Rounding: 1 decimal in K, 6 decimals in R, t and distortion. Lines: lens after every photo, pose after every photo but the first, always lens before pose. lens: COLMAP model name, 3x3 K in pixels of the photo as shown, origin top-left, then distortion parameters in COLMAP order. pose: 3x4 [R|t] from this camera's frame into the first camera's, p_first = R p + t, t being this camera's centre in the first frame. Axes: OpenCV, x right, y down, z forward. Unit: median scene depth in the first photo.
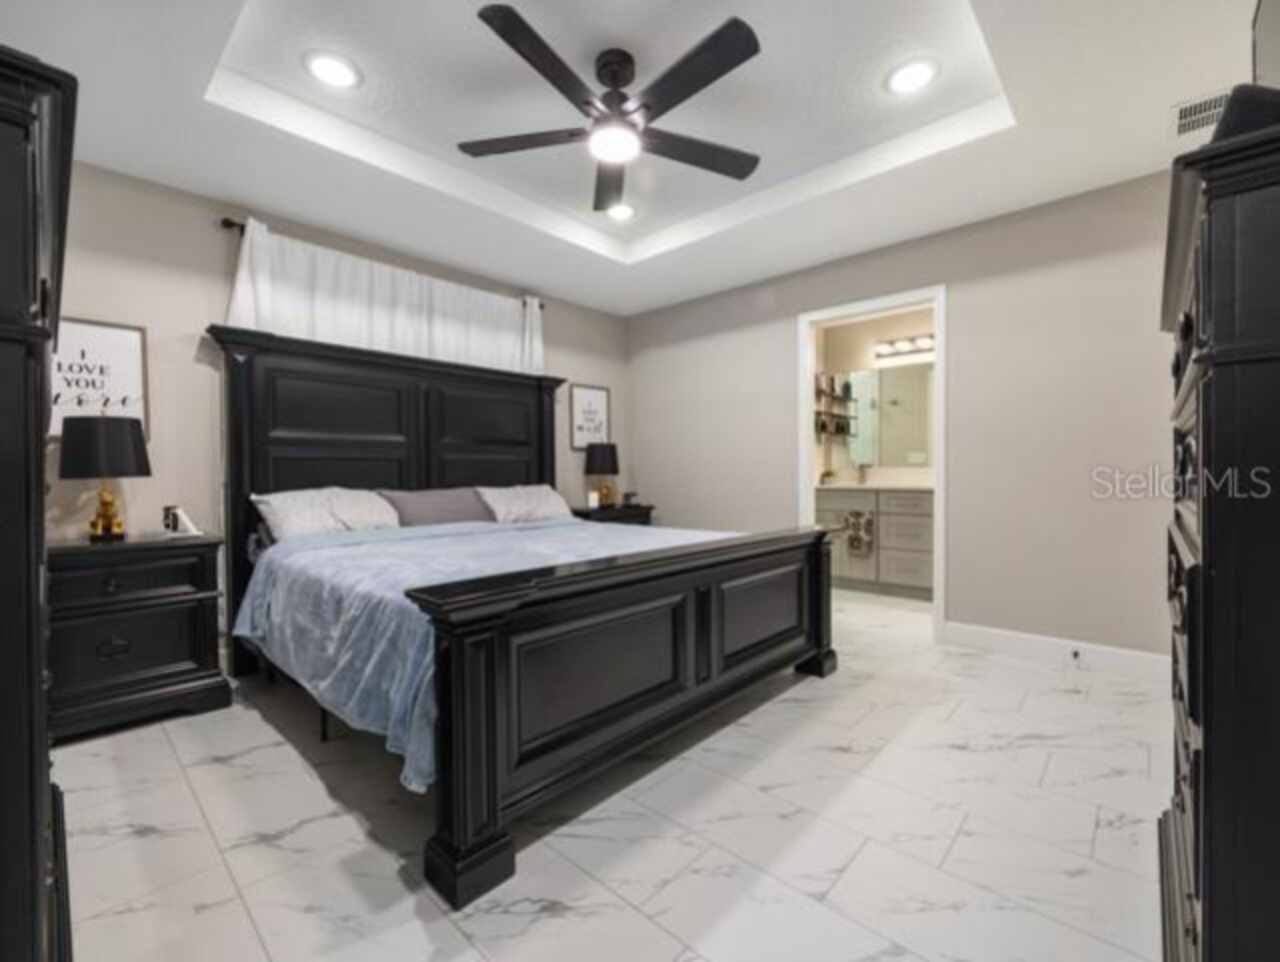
lens RADIAL K [[550.6, 0, 637.4], [0, 550.6, 486.7], [0, 0, 1]] dist [-0.027762, -0.000112]
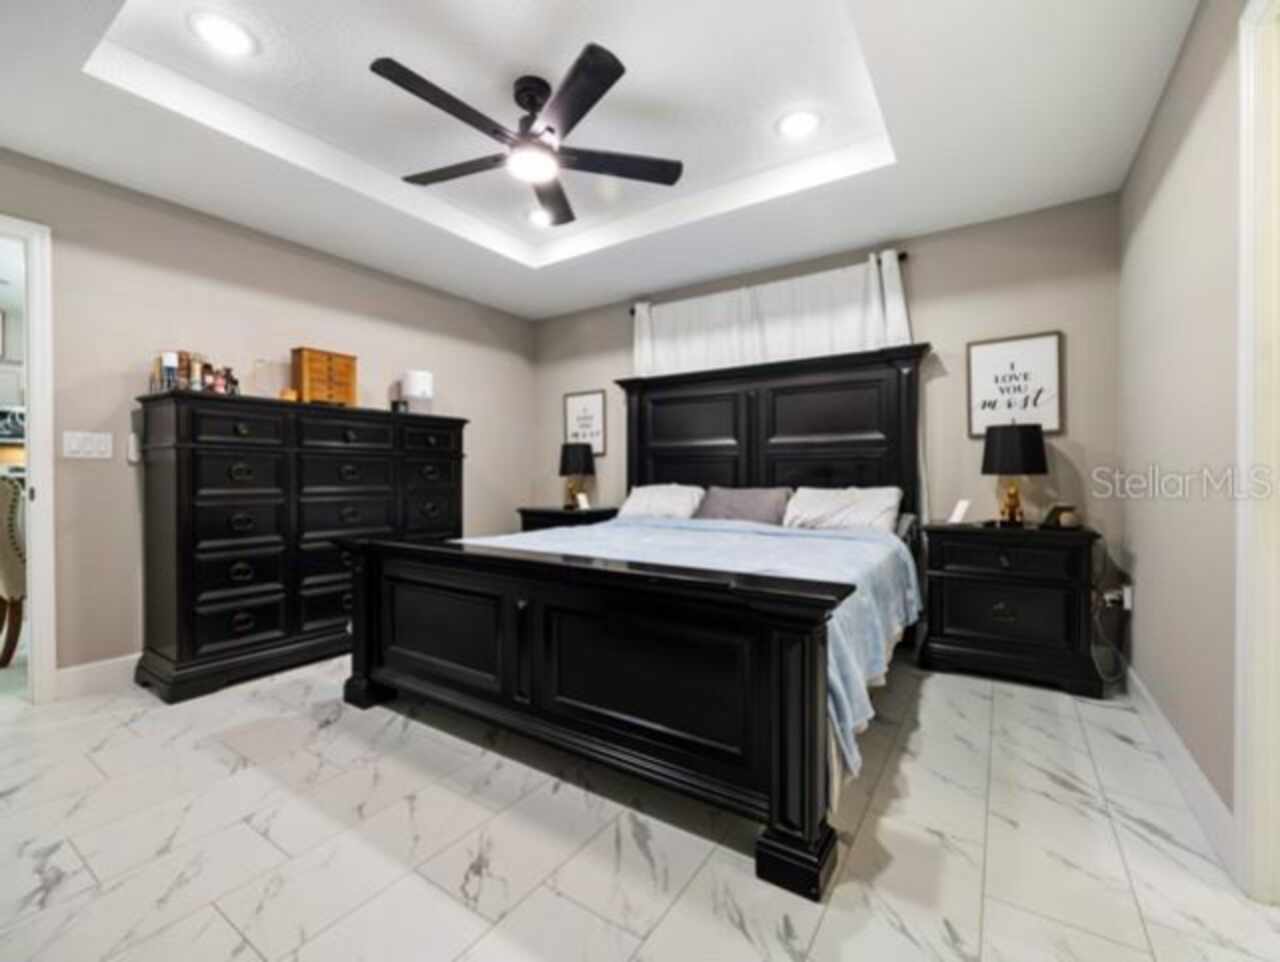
lens RADIAL K [[542.2, 0, 640.0], [0, 542.2, 481.0], [0, 0, 1]] dist [0.011245, -0.008769]
pose [[0.159315, 0.019483, -0.987036, 0.749425], [-0.017998, 0.999696, 0.016828, -0.026779], [0.987064, 0.015084, 0.159617, 0.737823]]
